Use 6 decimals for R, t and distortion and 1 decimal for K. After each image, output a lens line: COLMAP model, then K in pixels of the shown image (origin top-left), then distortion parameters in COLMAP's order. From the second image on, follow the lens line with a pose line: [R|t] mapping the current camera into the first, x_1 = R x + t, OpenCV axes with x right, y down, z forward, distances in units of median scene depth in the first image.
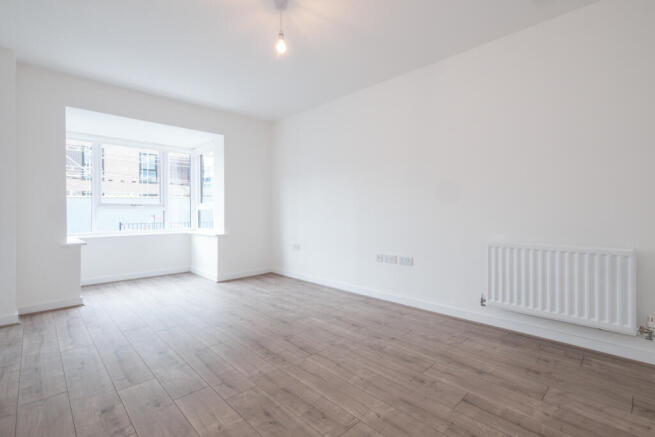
lens RADIAL K [[309.0, 0, 321.1], [0, 309.0, 216.1], [0, 0, 1]] dist [0.000469, -0.000213]
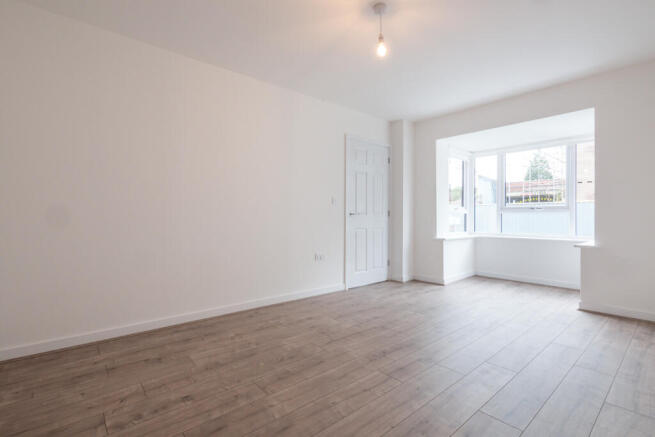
lens RADIAL K [[301.7, 0, 327.5], [0, 301.7, 218.5], [0, 0, 1]] dist [0.000982, -0.000042]
pose [[-0.043347, 0.009619, -0.999014, 0.782963], [-0.015066, 0.999834, 0.010281, -0.007399], [0.998946, 0.015497, -0.043195, 0.796530]]
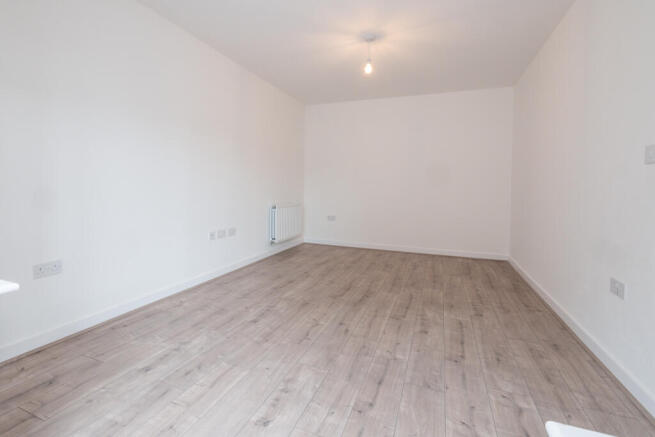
lens RADIAL K [[309.0, 0, 321.1], [0, 309.0, 216.1], [0, 0, 1]] dist [0.000469, -0.000213]
pose [[-0.438865, -0.084475, 0.894573, -1.169563], [-0.006859, 0.995857, 0.090675, -0.018188], [-0.898527, 0.033658, -0.437626, 1.641686]]
